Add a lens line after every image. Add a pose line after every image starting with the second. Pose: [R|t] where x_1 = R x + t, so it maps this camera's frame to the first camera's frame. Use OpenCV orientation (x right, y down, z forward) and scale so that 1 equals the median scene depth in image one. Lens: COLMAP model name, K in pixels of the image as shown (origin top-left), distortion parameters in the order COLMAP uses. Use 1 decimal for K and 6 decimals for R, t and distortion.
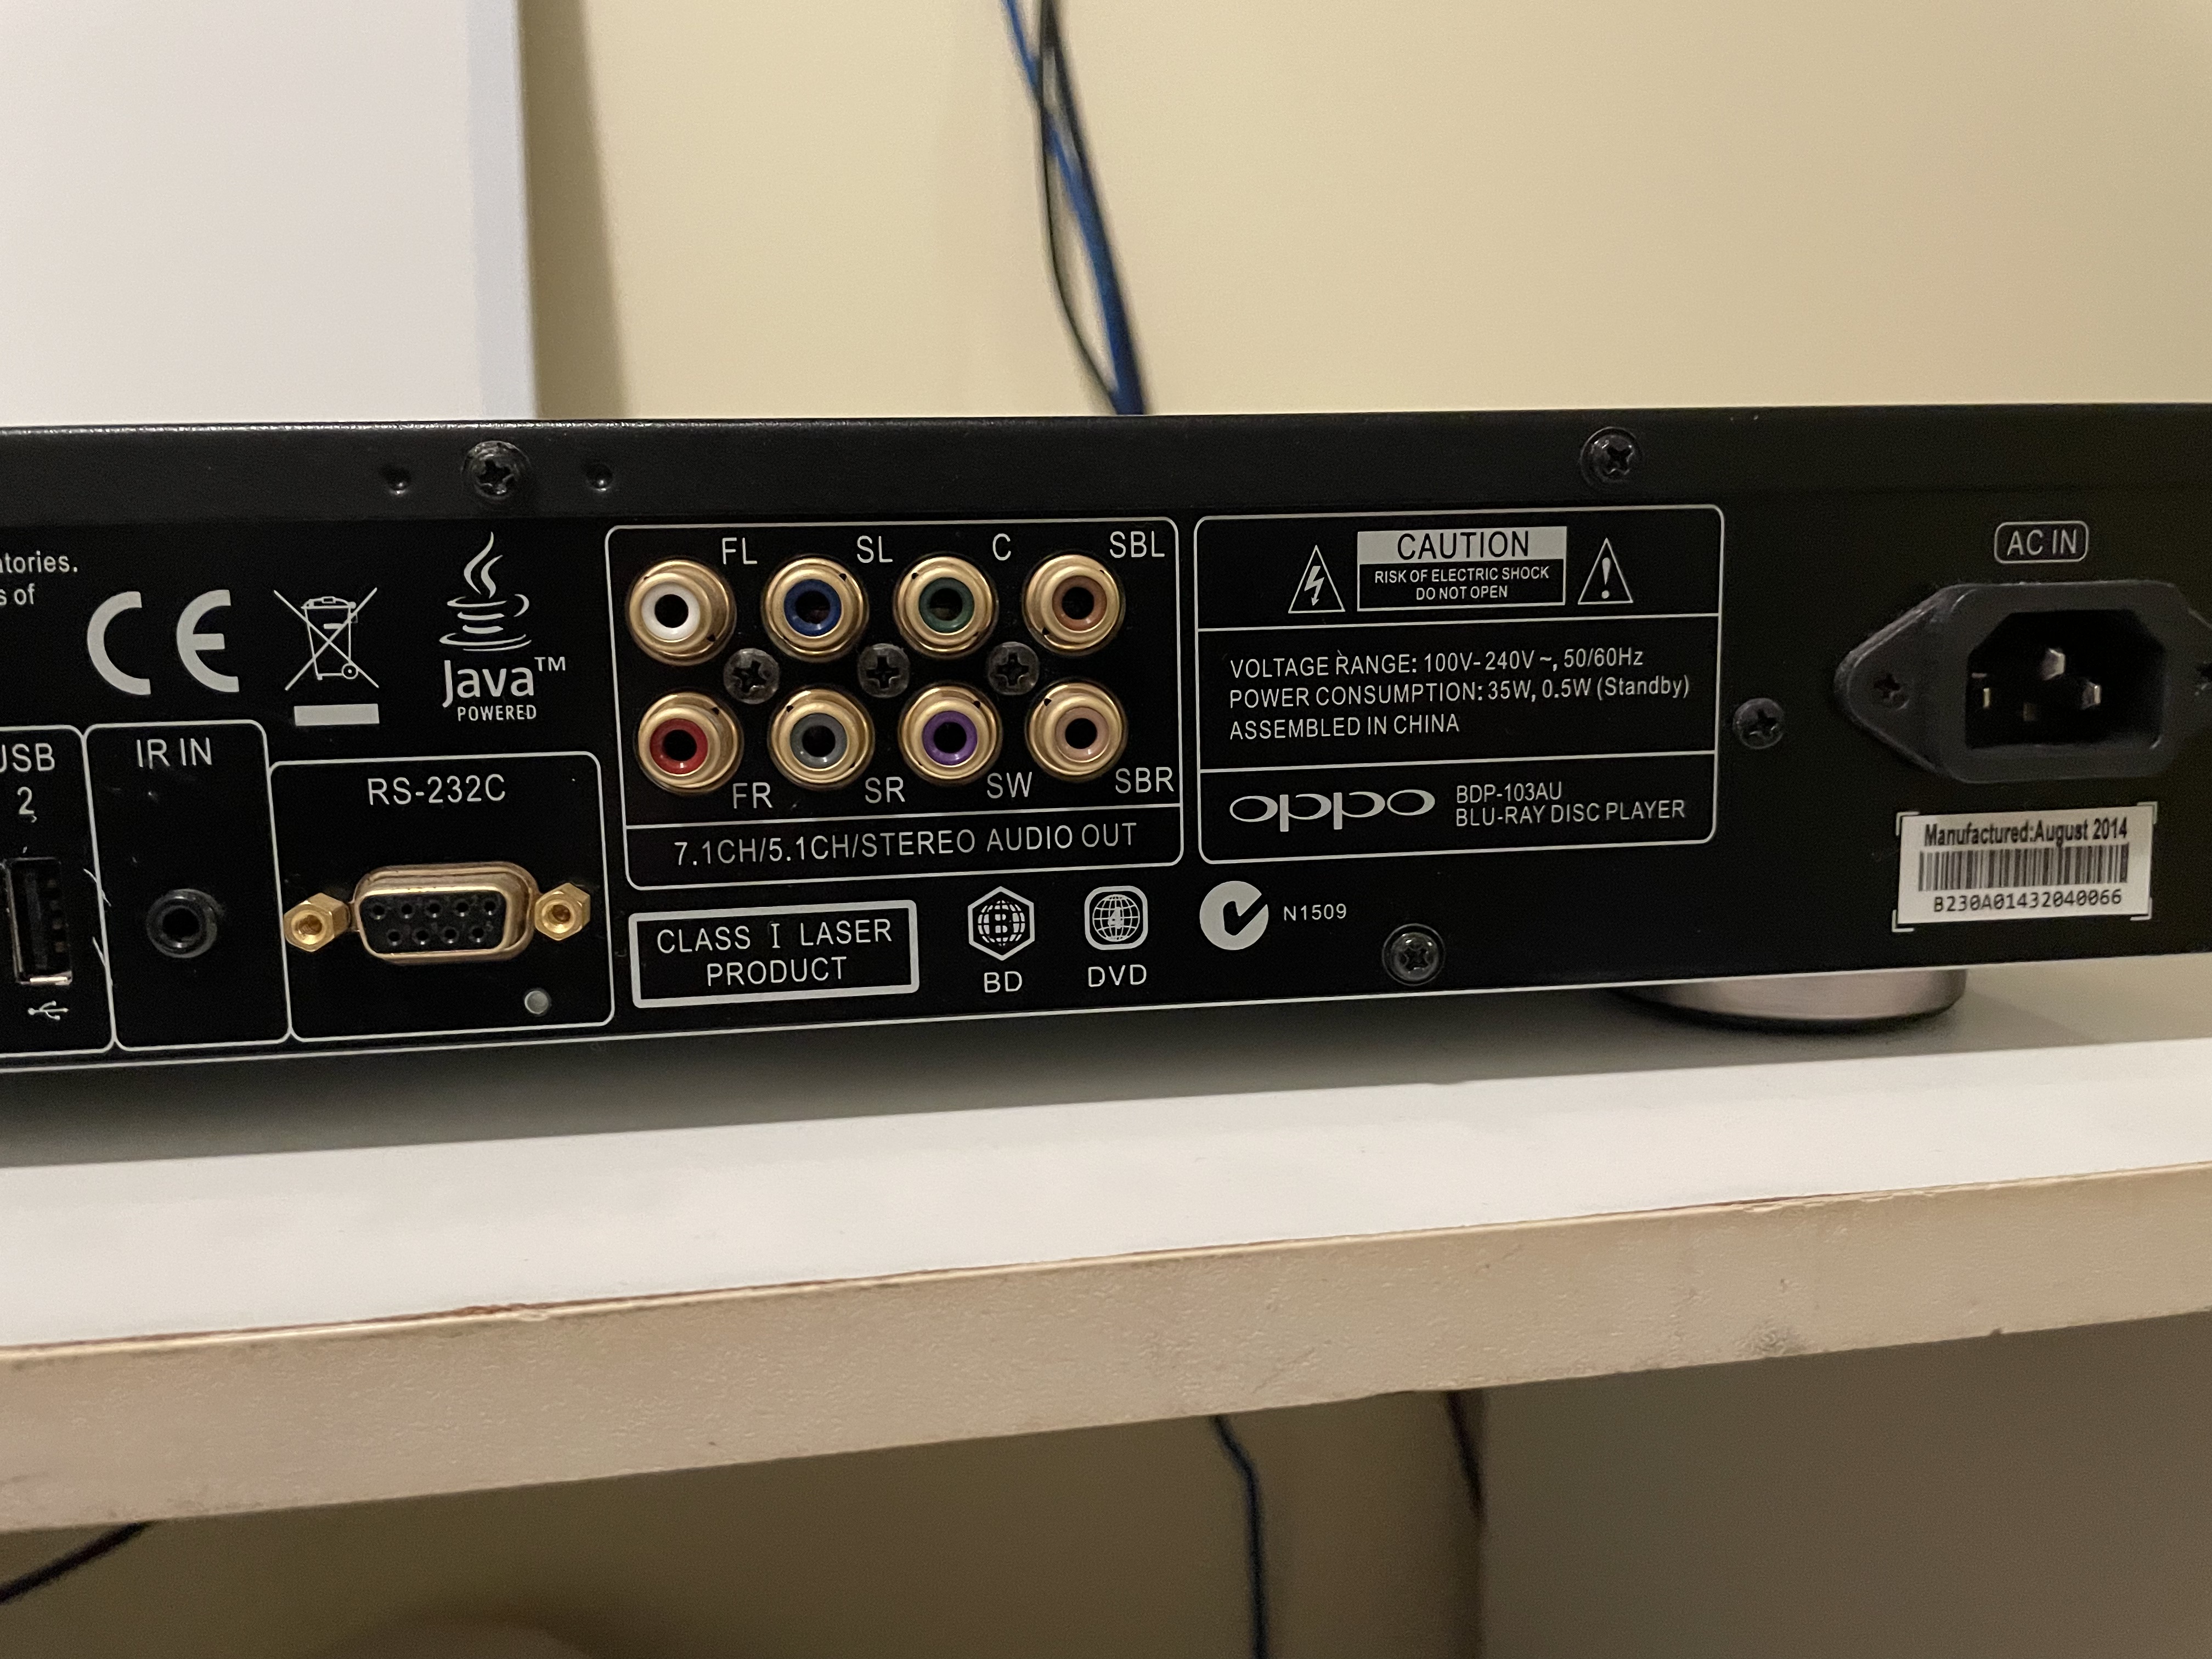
lens RADIAL K [[1702.3, 0, 1231.6], [0, 1702.3, 822.5], [0, 0, 1]] dist [0.028943, -0.080418]
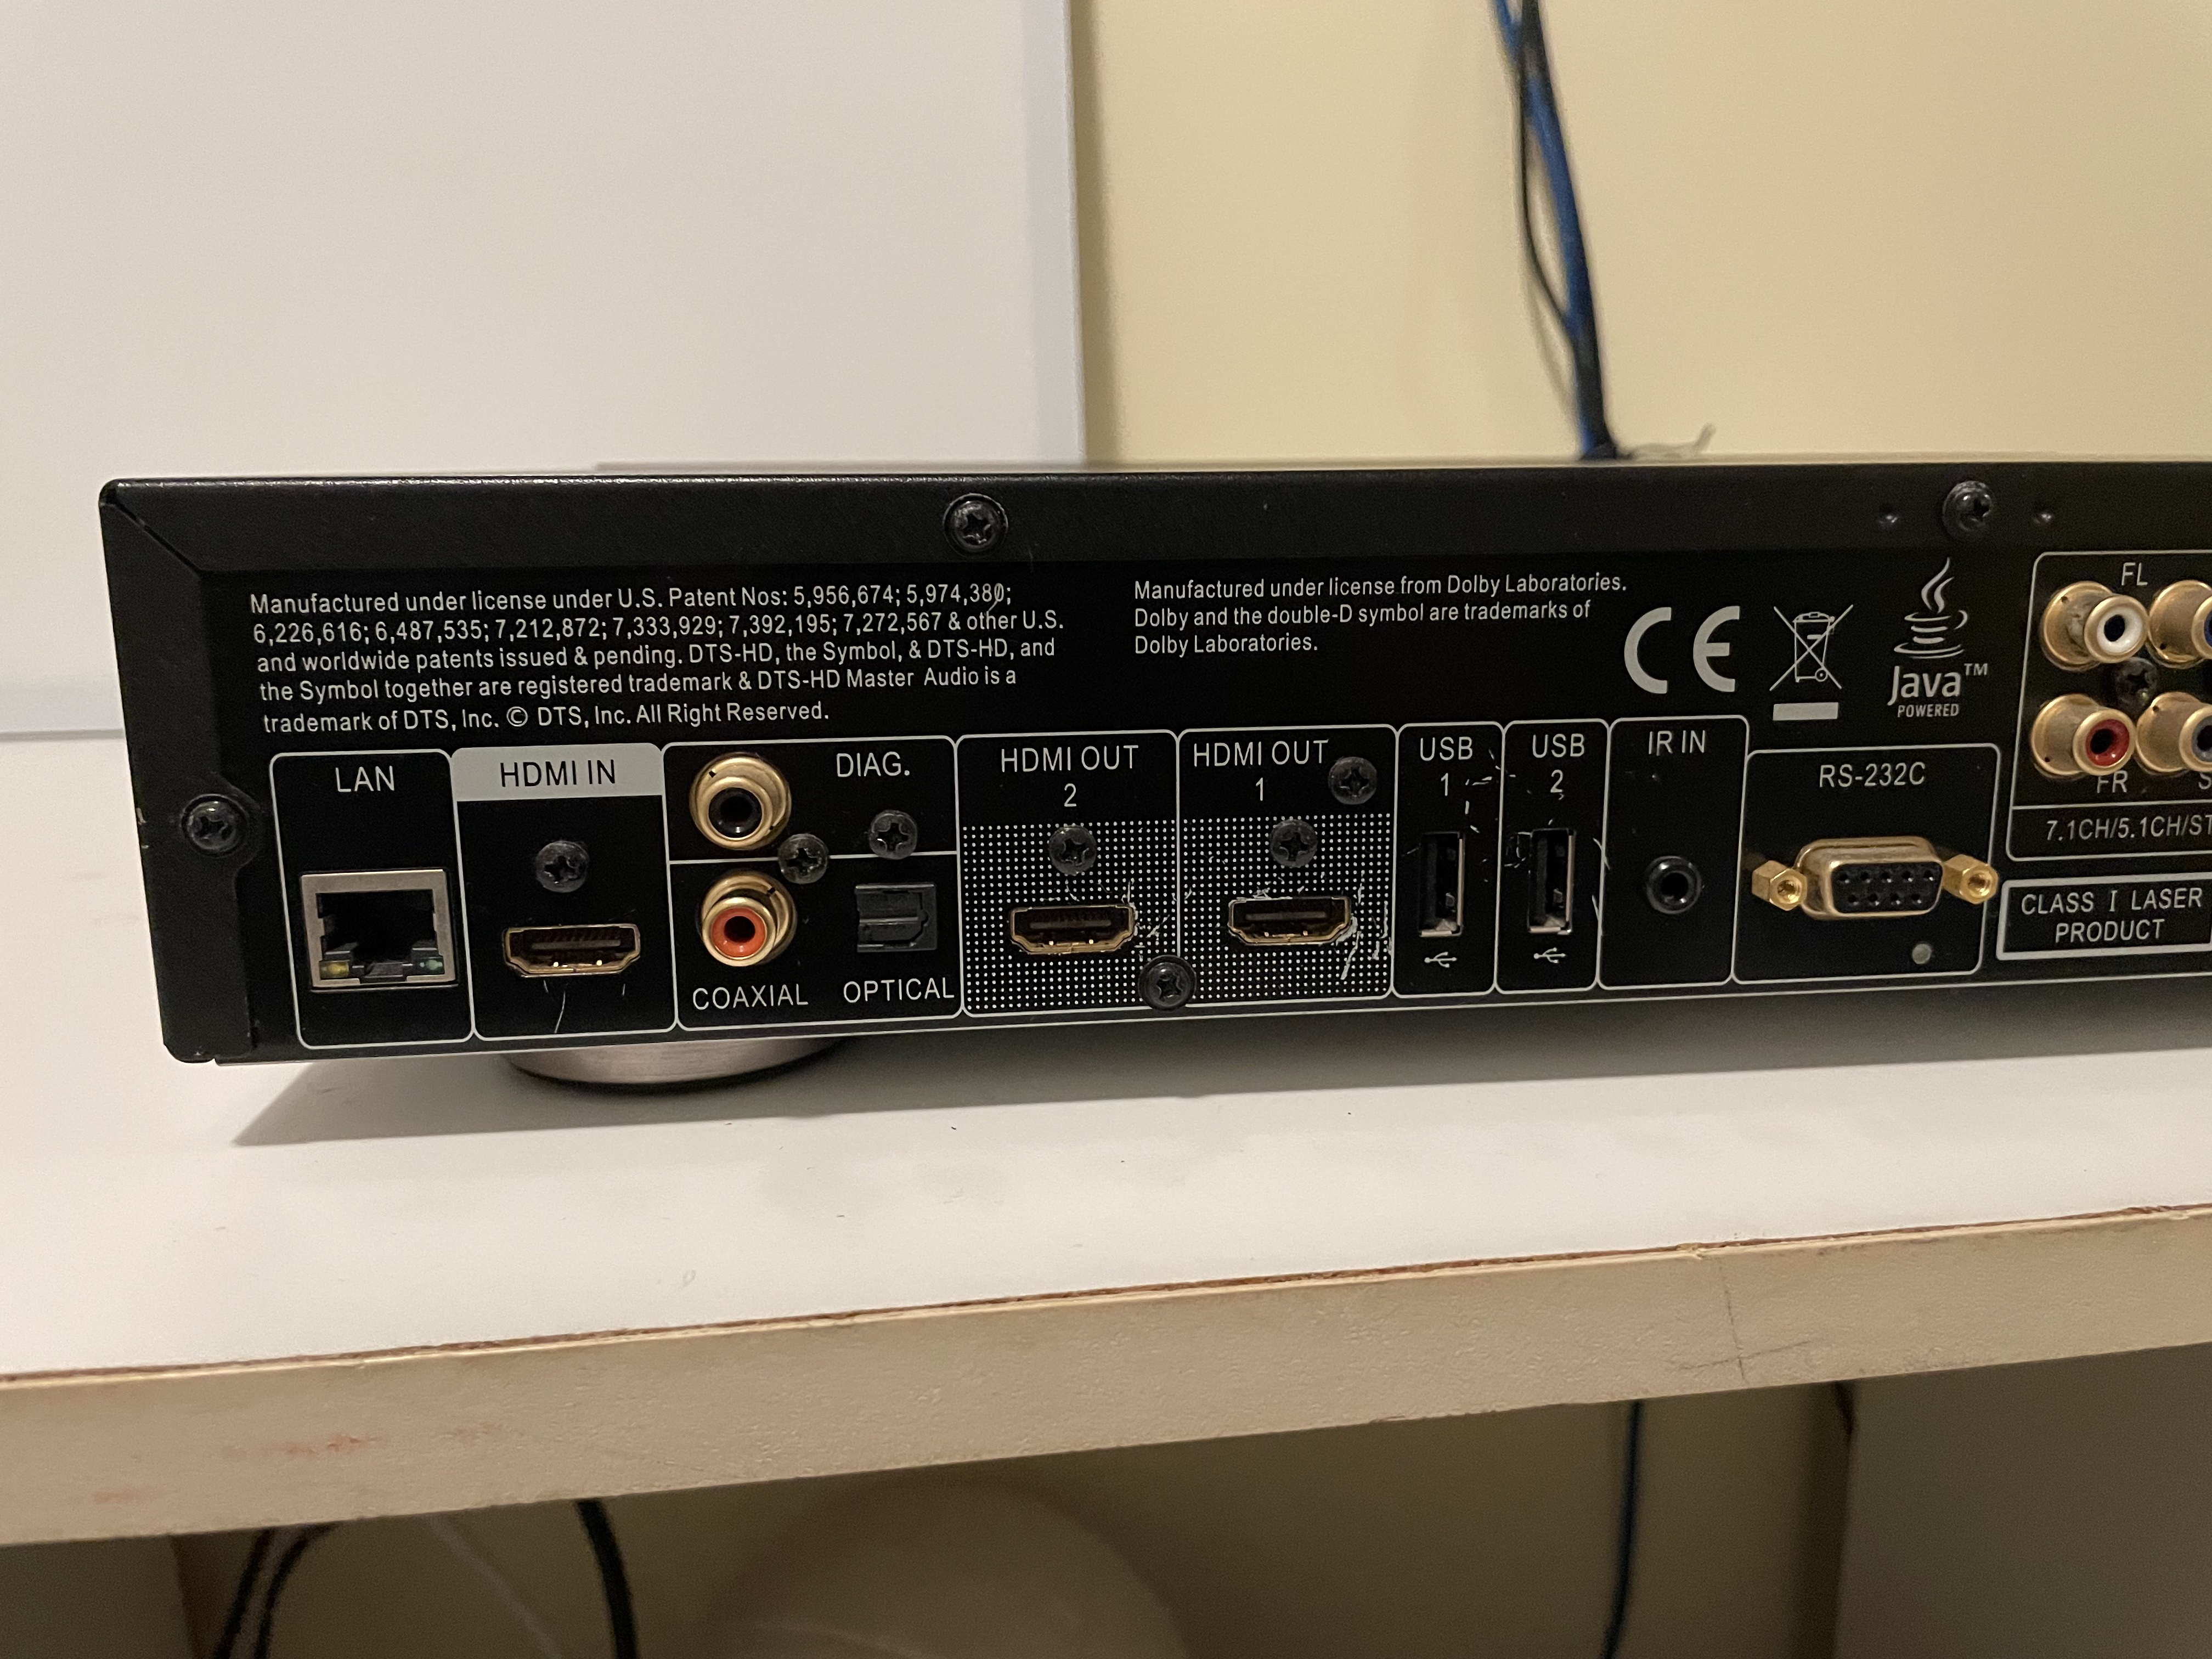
lens RADIAL K [[1702.3, 0, 1107.8], [0, 1702.3, 822.2], [0, 0, 1]] dist [0.028943, -0.080418]
pose [[0.998340, 0.016054, -0.055319, -0.936403], [-0.013194, 0.998576, 0.051686, -0.040851], [0.056070, -0.050870, 0.997130, -0.213338]]
